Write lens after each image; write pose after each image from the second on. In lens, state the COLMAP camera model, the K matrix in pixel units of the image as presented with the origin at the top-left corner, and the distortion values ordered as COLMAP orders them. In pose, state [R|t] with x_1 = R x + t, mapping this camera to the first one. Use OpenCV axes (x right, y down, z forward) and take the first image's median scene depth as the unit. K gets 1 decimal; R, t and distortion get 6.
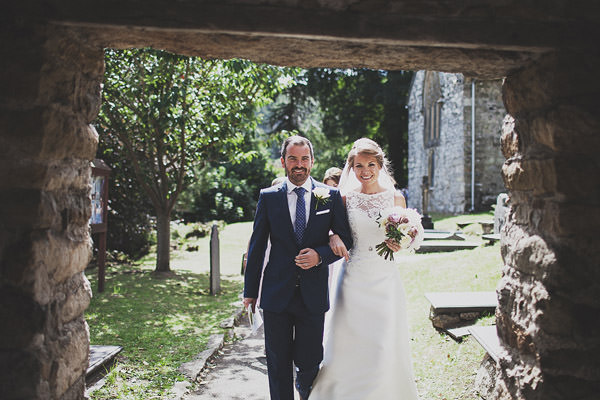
lens RADIAL K [[614.0, 0, 300.1], [0, 614.0, 200.5], [0, 0, 1]] dist [-0.001673, 0.000000]
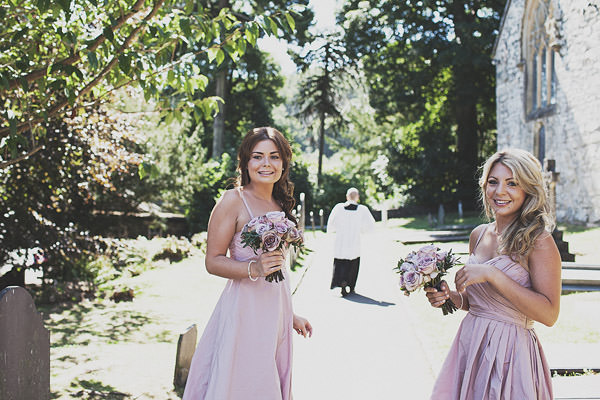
lens RADIAL K [[614.0, 0, 299.6], [0, 614.0, 200.5], [0, 0, 1]] dist [-0.001673, 0.000000]
pose [[0.997257, -0.001466, -0.074004, 0.013710], [0.001484, 0.999999, 0.000188, -0.002382], [0.074003, -0.000297, 0.997258, 0.337234]]
